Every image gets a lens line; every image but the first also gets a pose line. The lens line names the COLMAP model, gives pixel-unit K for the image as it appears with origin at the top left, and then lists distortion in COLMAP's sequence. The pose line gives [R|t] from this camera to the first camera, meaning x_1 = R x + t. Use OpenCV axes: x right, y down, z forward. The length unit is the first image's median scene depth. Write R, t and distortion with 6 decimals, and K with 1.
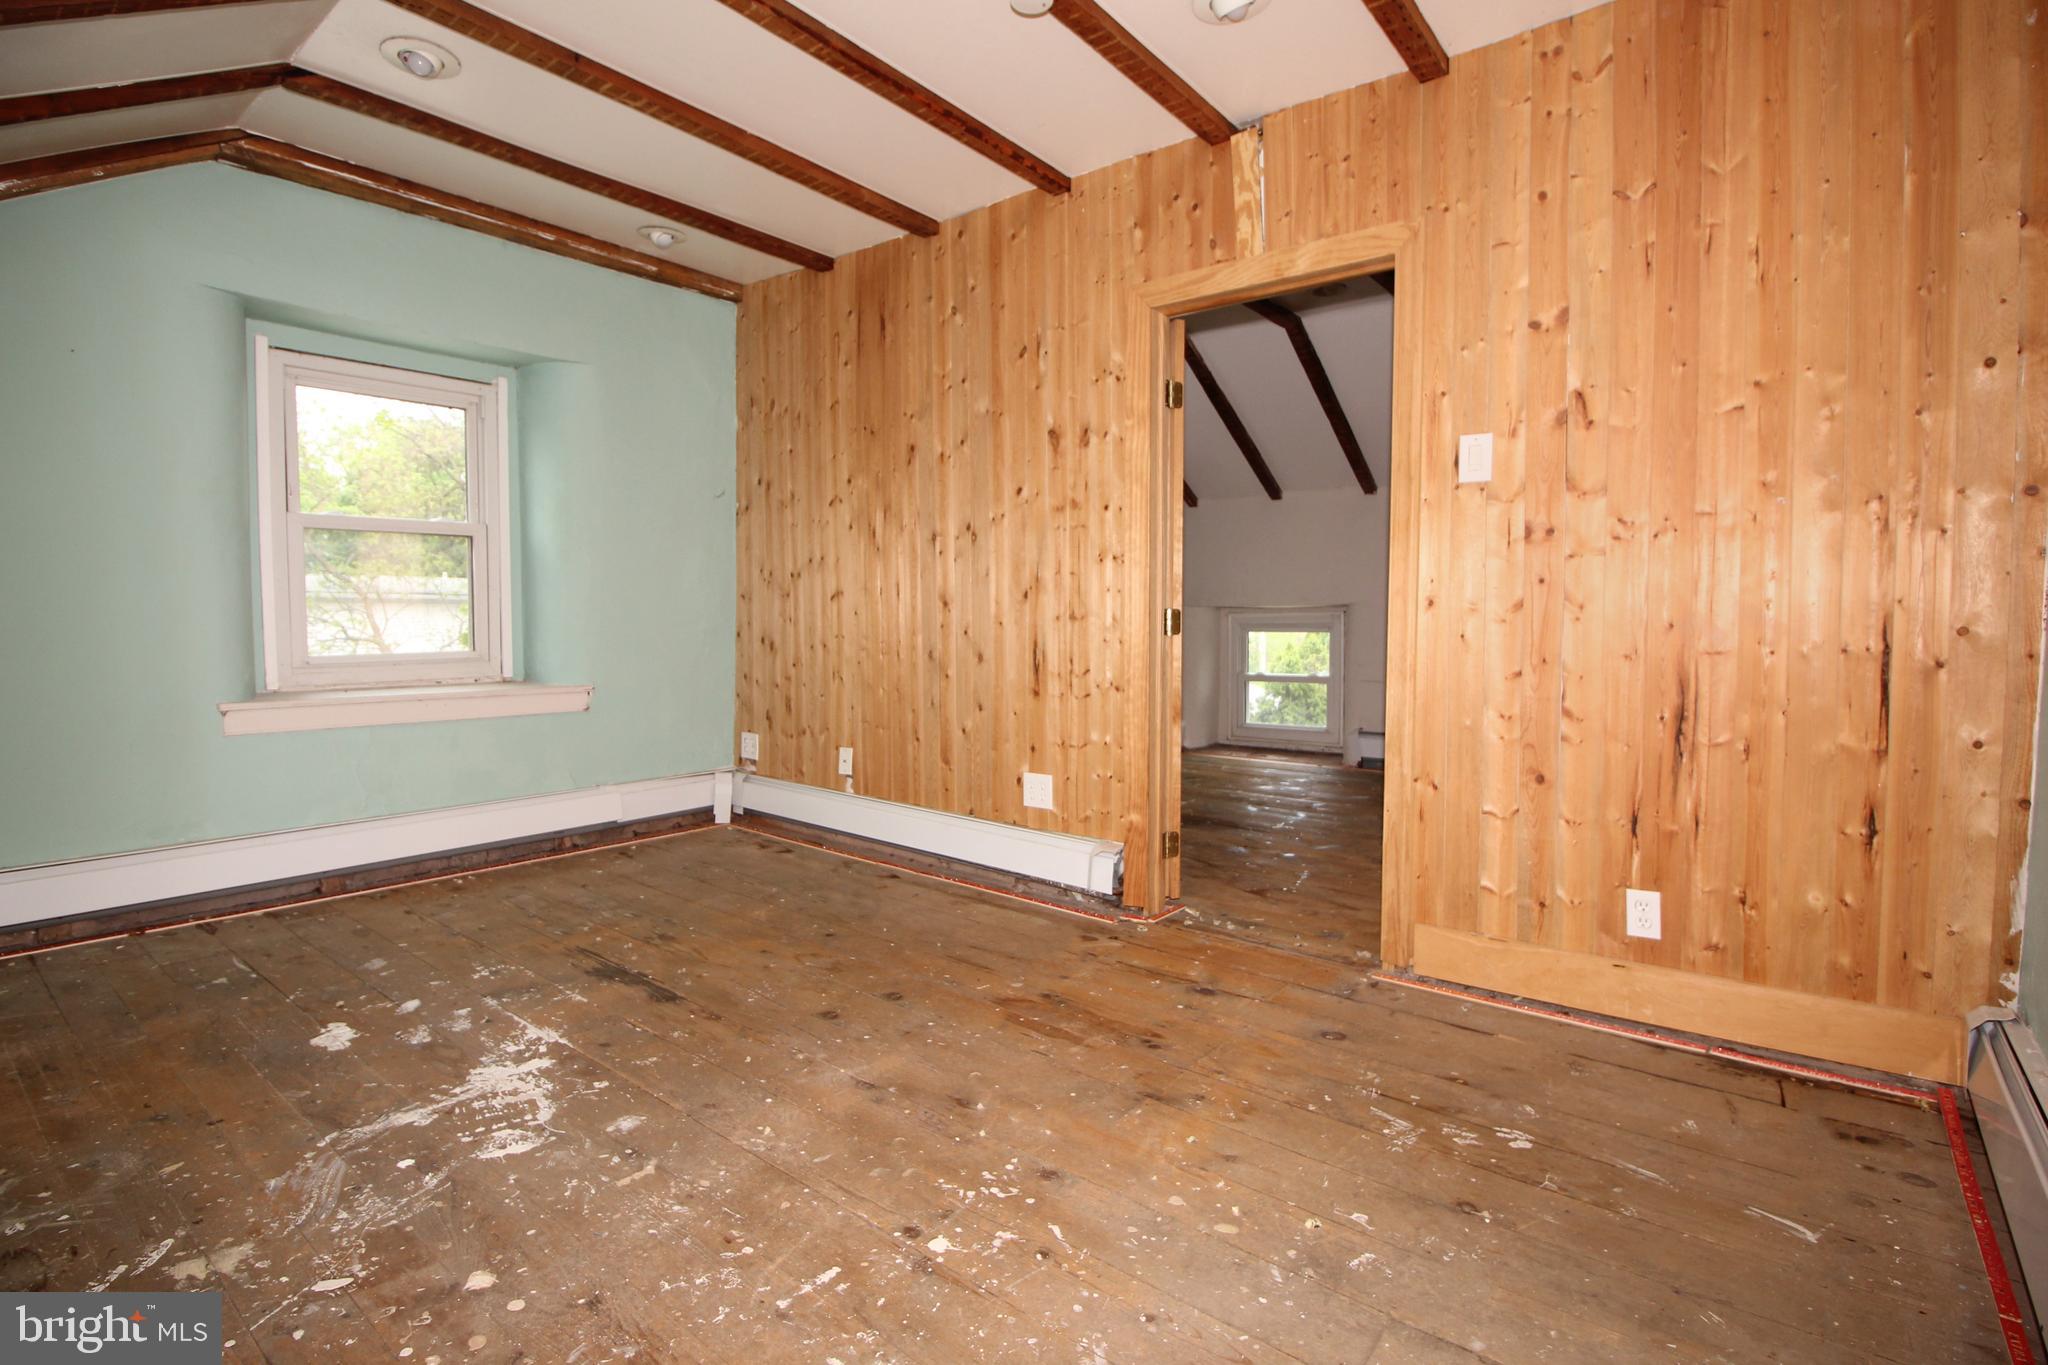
lens RADIAL K [[957.8, 0, 1014.3], [0, 957.8, 666.3], [0, 0, 1]] dist [0.001077, -0.012314]
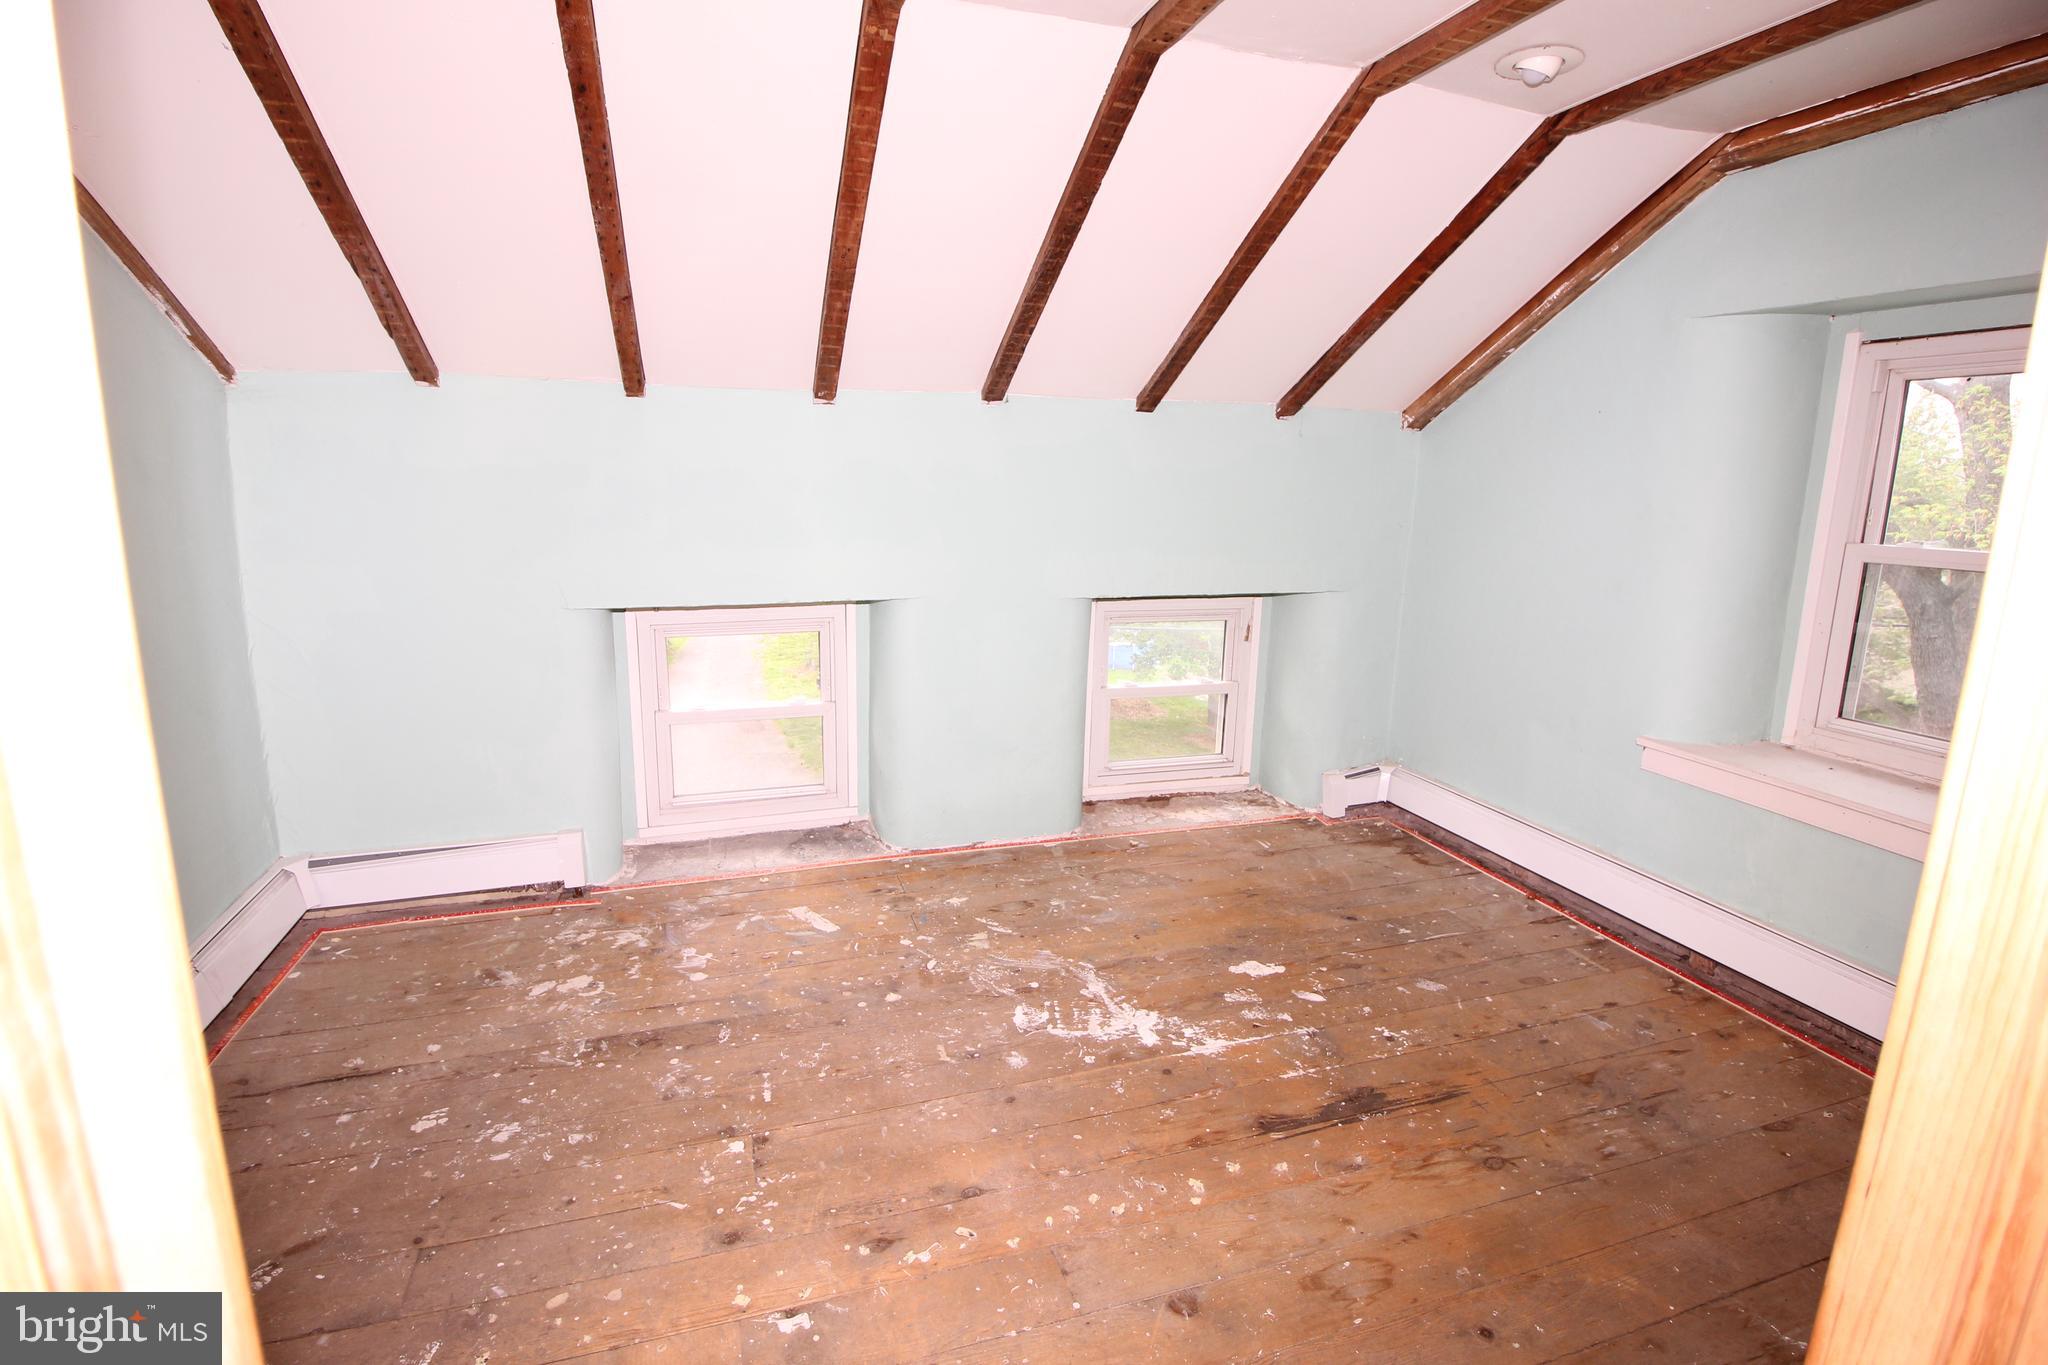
lens RADIAL K [[957.8, 0, 1014.3], [0, 957.8, 666.3], [0, 0, 1]] dist [0.001077, -0.012314]
pose [[-0.556810, 0.150405, -0.816909, 0.582545], [-0.066657, 0.972207, 0.224432, -0.345317], [0.827961, 0.179418, -0.531309, 1.526901]]
